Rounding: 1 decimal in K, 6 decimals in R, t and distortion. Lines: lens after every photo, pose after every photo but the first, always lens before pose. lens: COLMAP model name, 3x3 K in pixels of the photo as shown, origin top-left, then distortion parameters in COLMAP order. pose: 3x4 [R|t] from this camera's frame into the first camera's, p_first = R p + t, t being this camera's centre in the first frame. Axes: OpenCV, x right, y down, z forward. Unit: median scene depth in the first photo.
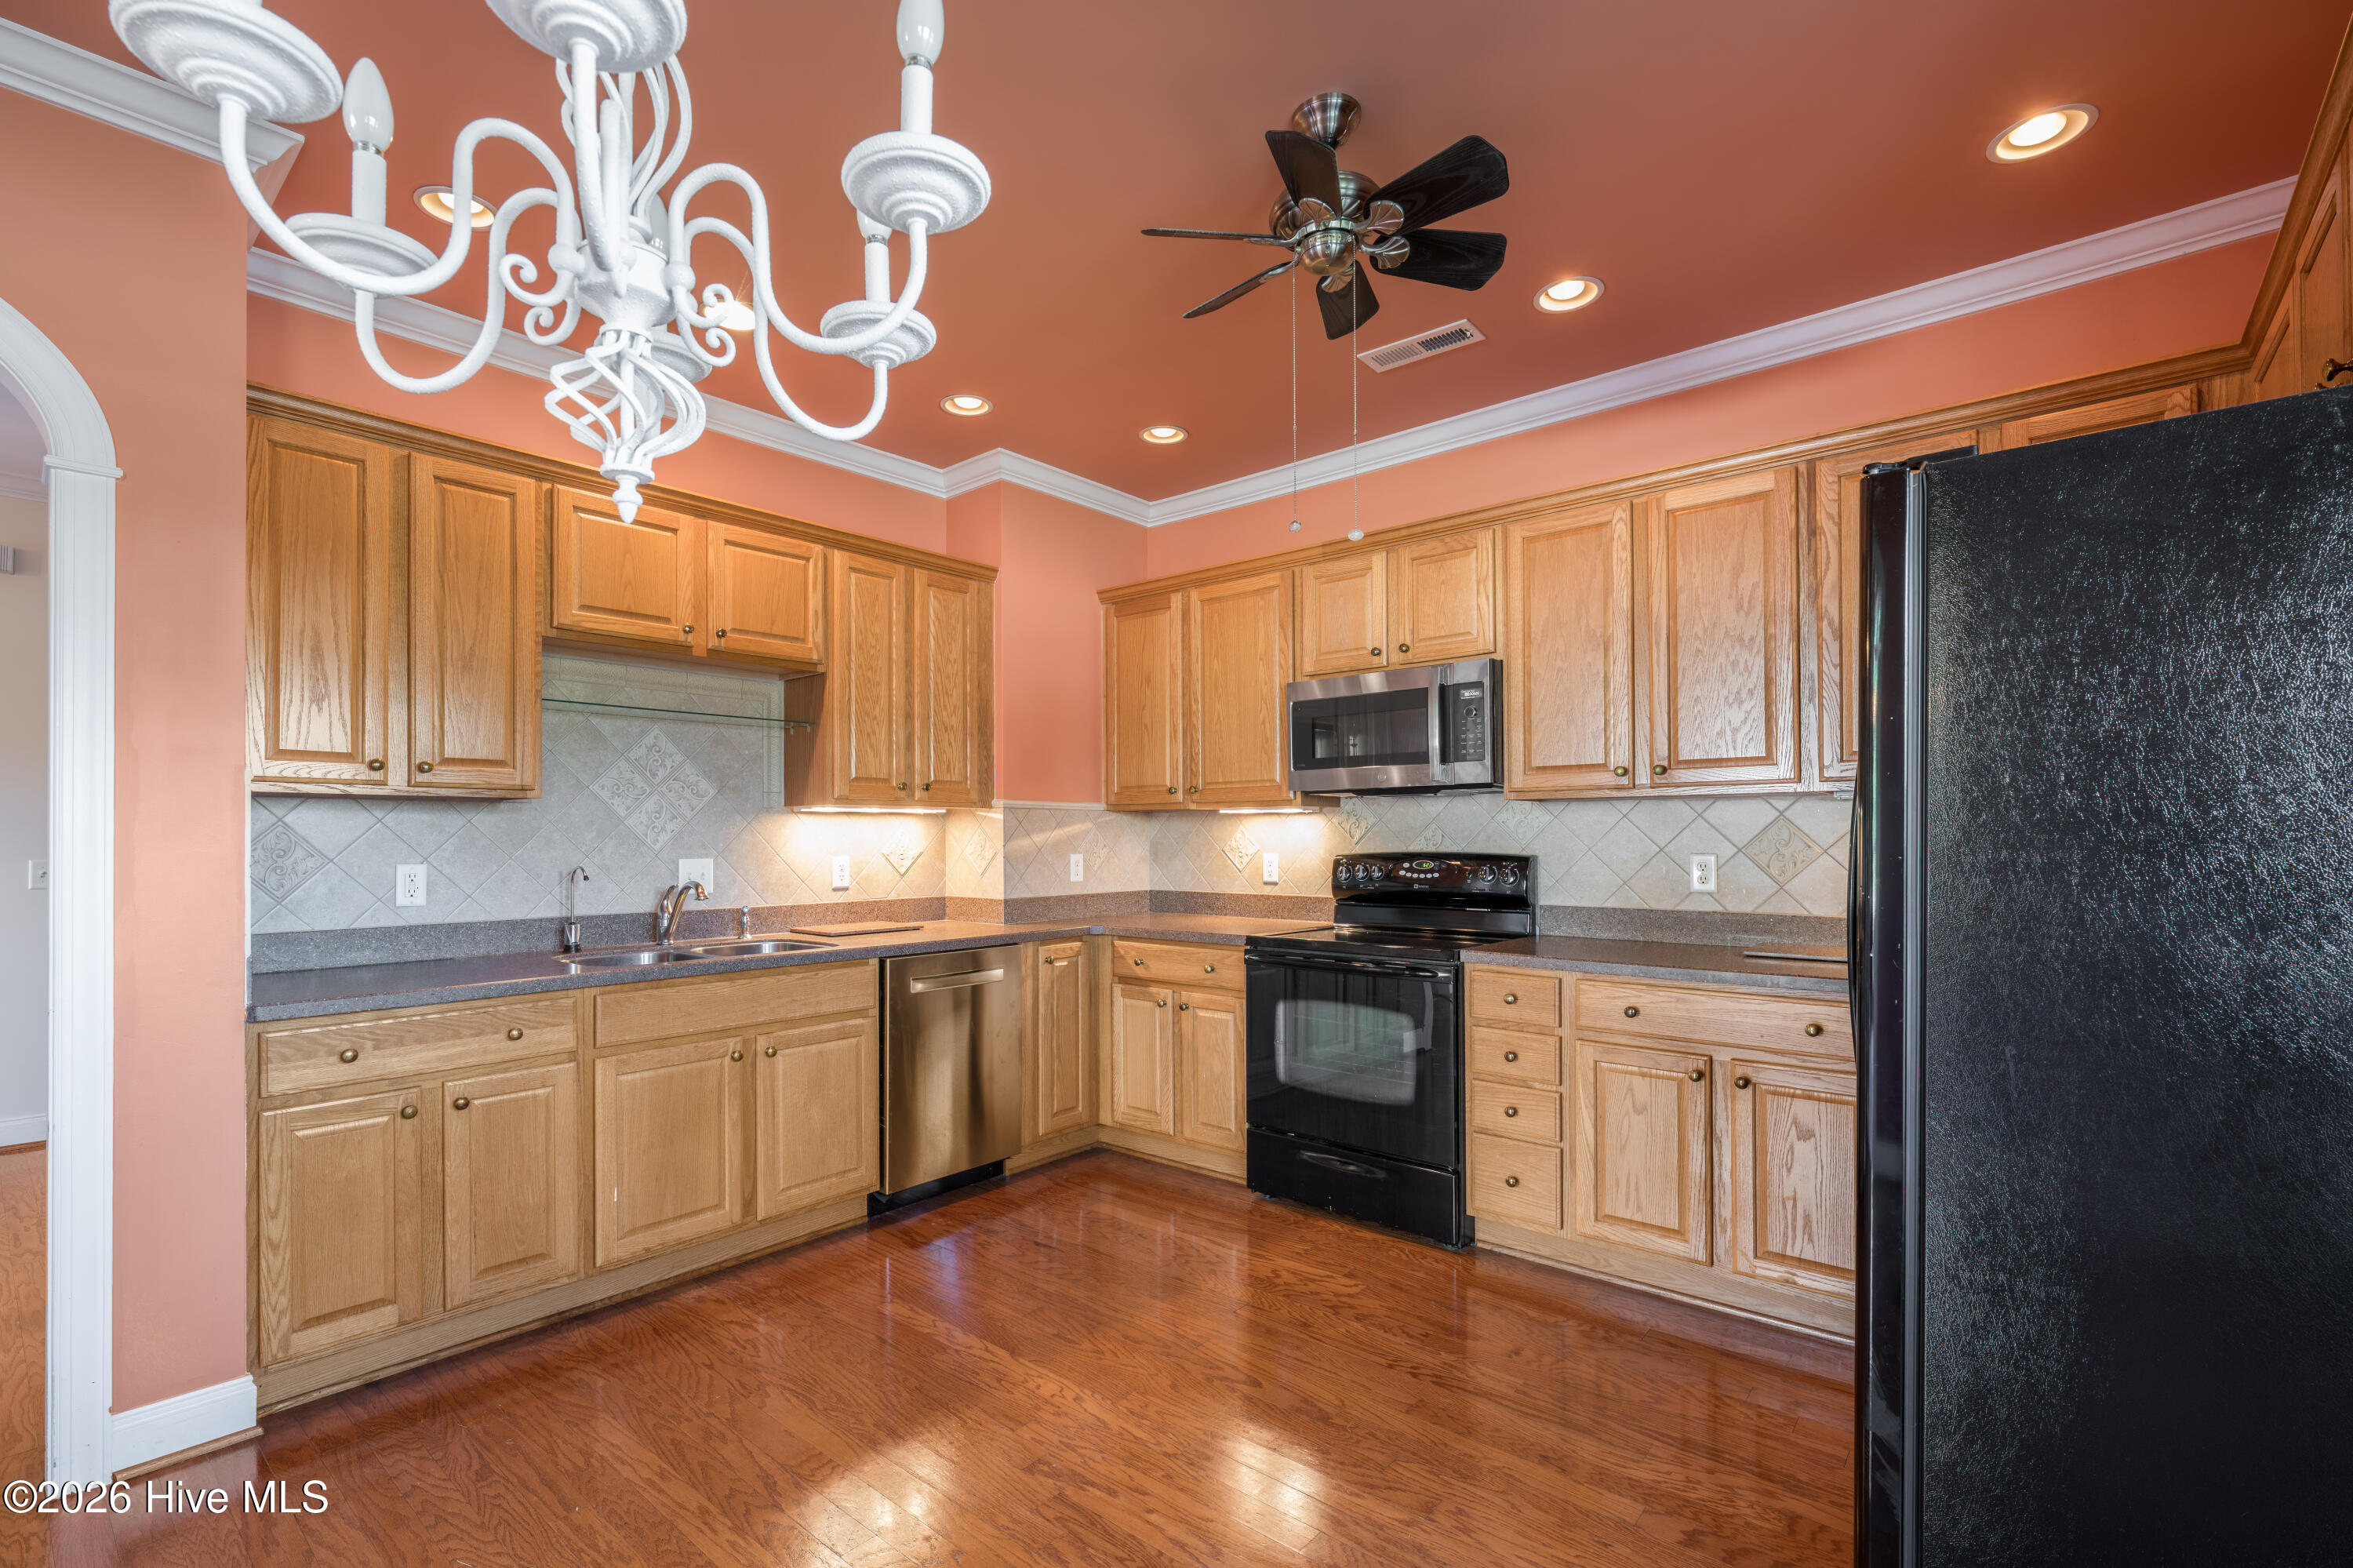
lens RADIAL K [[1047.7, 0, 1122.0], [0, 1047.7, 837.2], [0, 0, 1]] dist [0.000360, -0.000073]
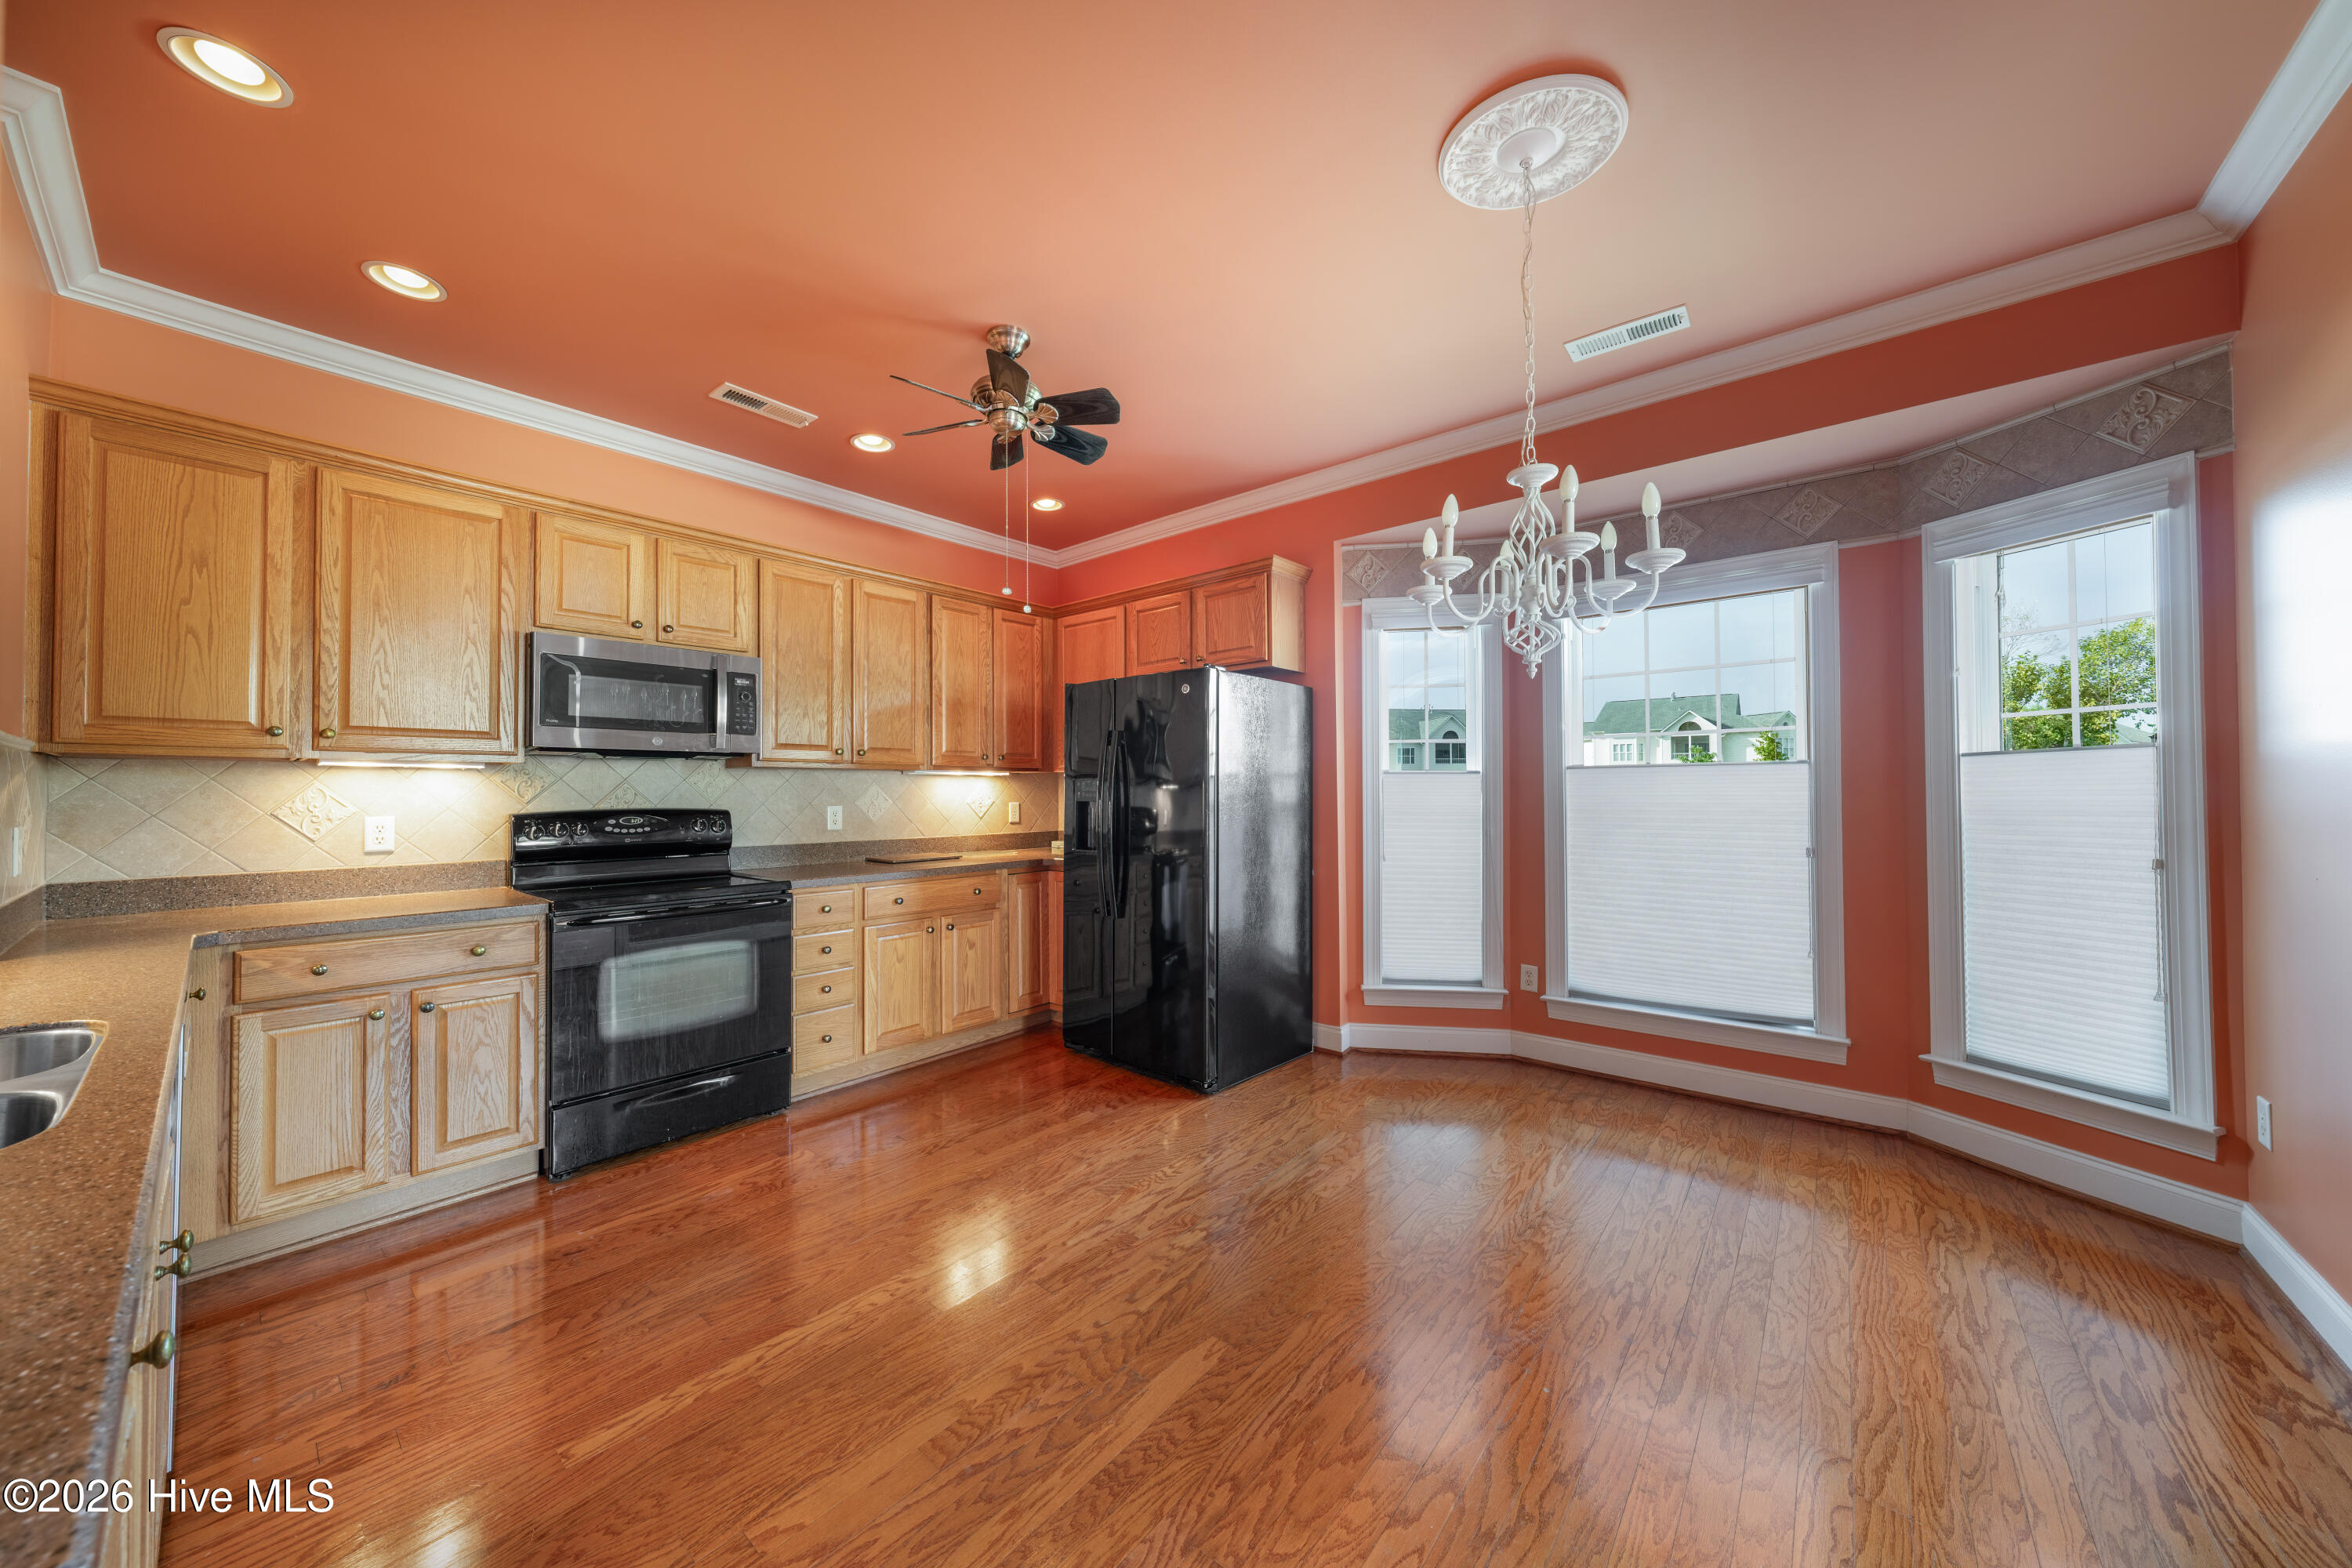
lens RADIAL K [[801.4, 0, 1176.0], [0, 801.4, 784.0], [0, 0, 1]] dist [-0.000460, 0.000011]
pose [[-0.035125, 0.015401, 0.999264, -0.637238], [0.005972, 0.999867, -0.015200, 0.004211], [-0.999365, 0.005433, -0.035212, 0.496208]]
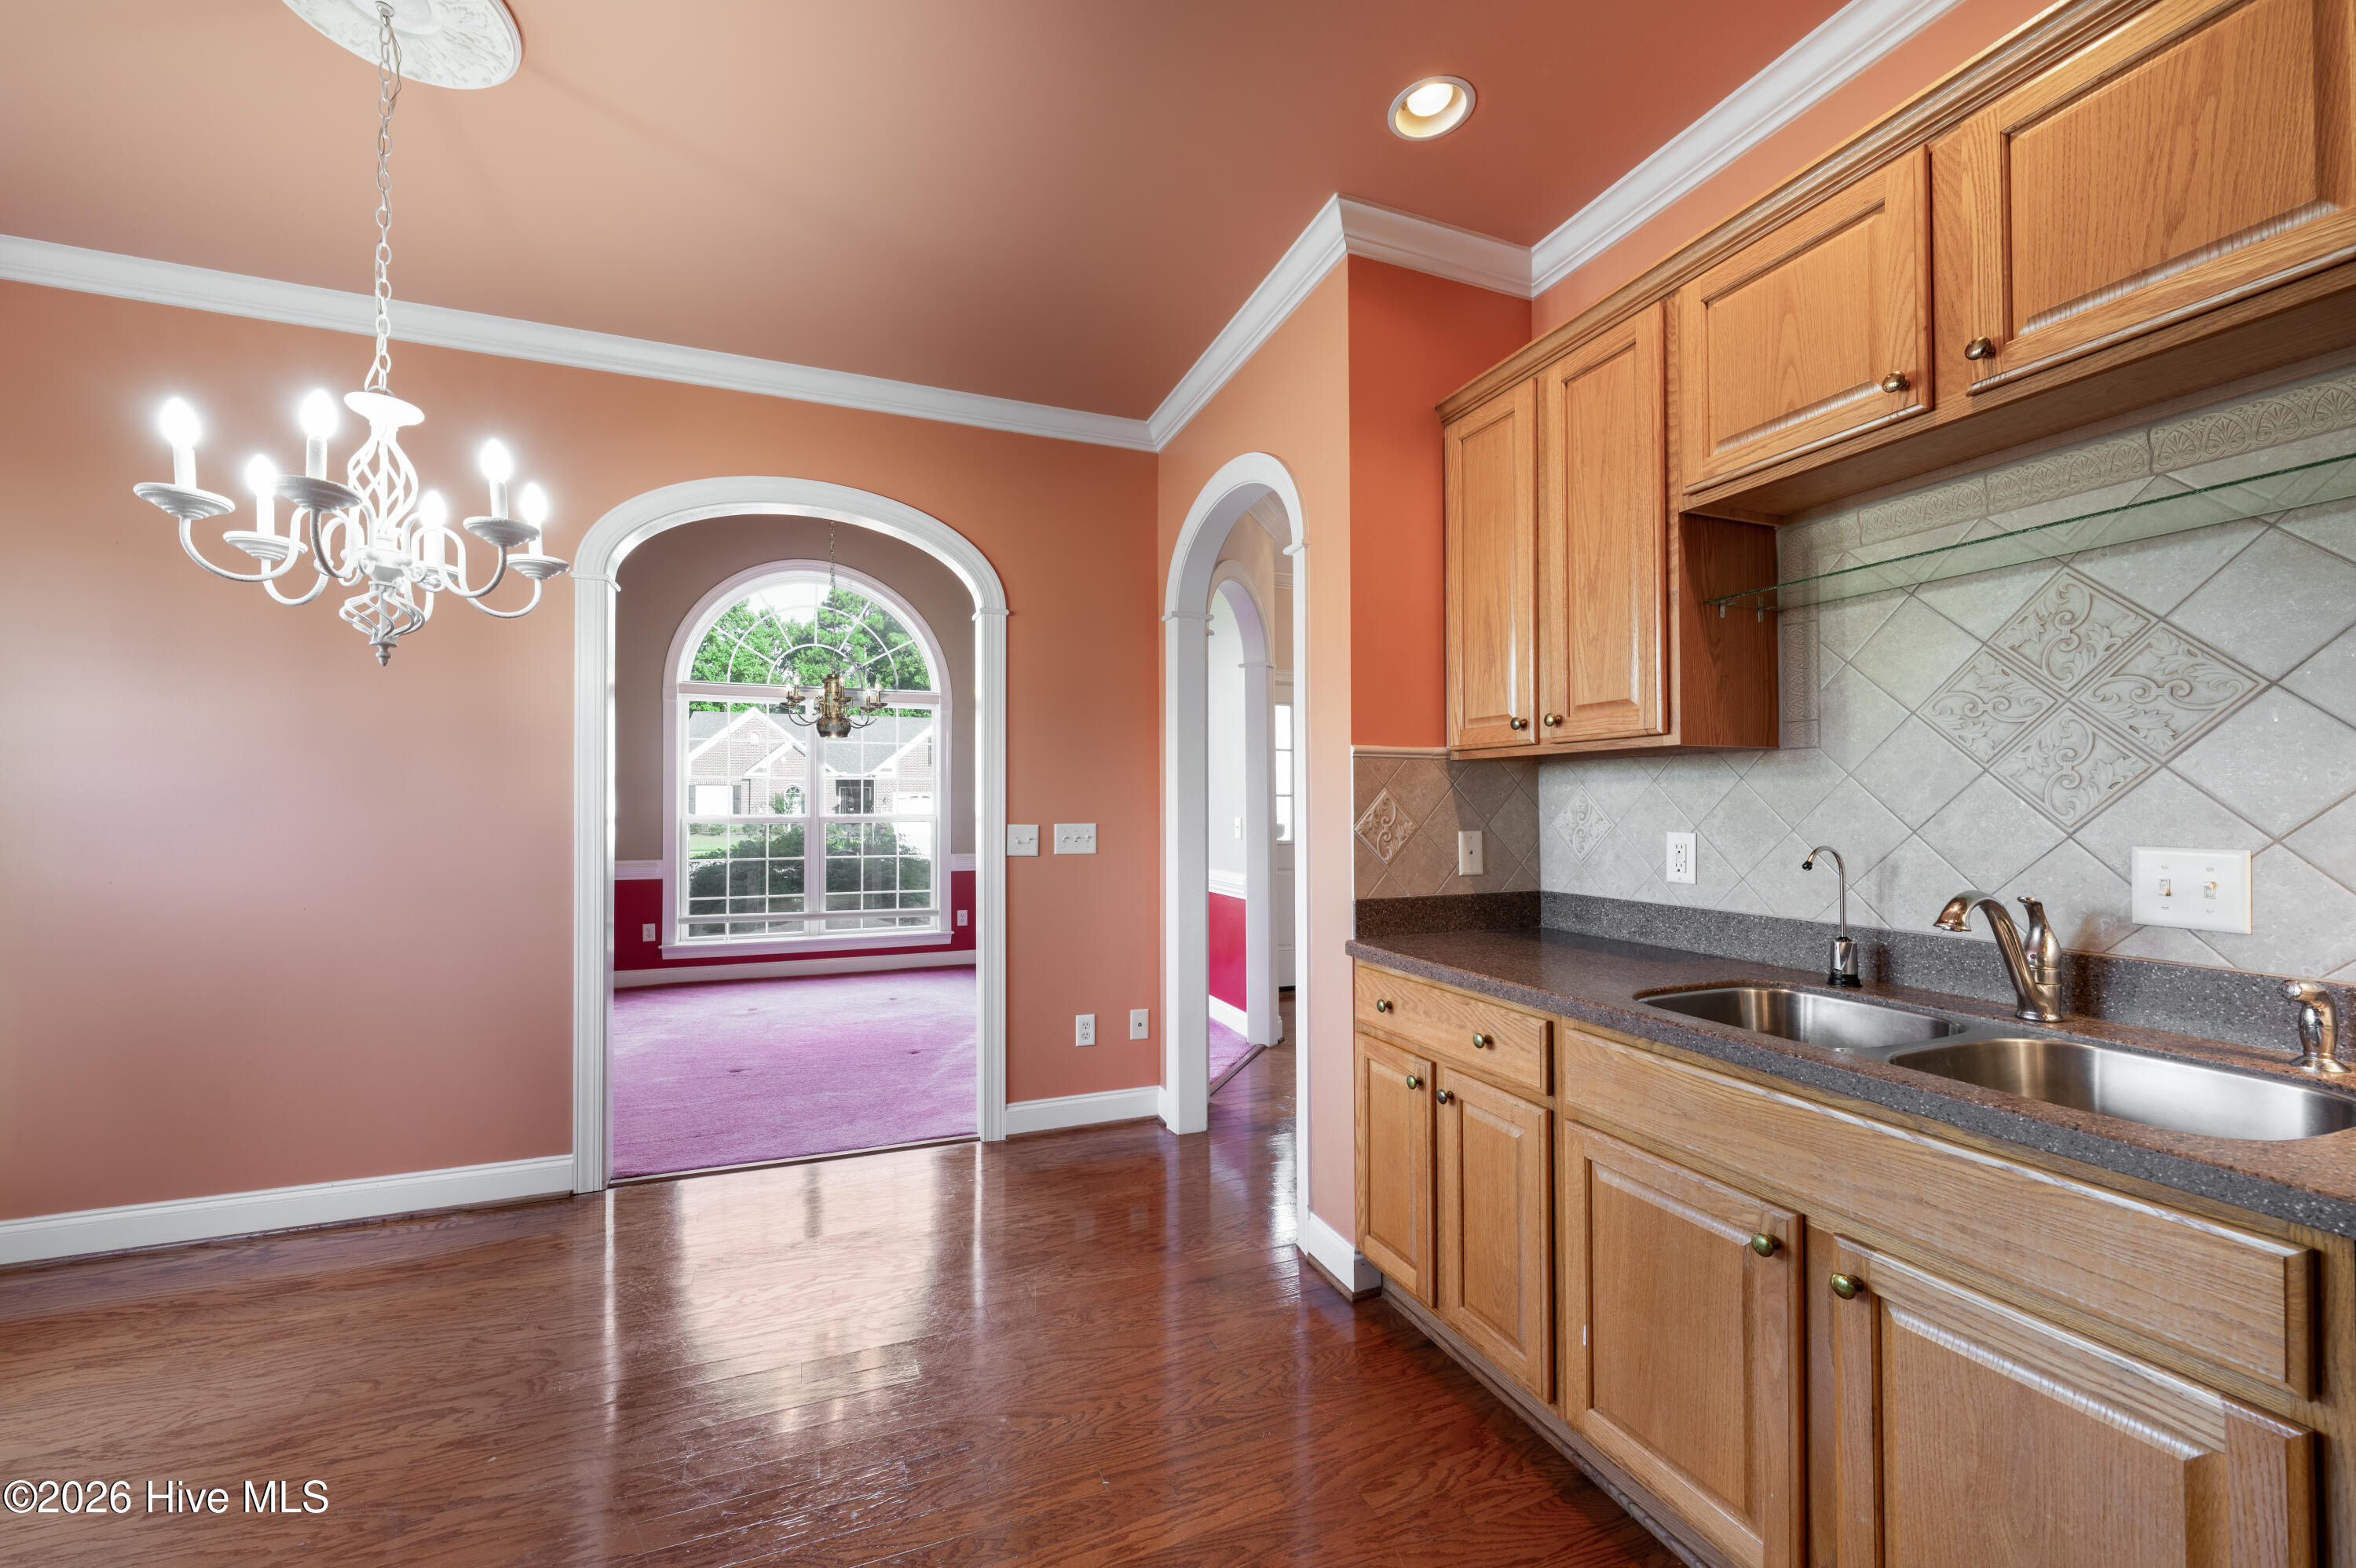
lens RADIAL K [[884.3, 0, 1162.4], [0, 884.3, 796.3], [0, 0, 1]] dist [-0.000065, -0.000006]
pose [[-0.450745, -0.003260, -0.892647, 0.111339], [0.001691, 0.999988, -0.004505, -0.000265], [0.892651, -0.003540, -0.450734, 0.812802]]
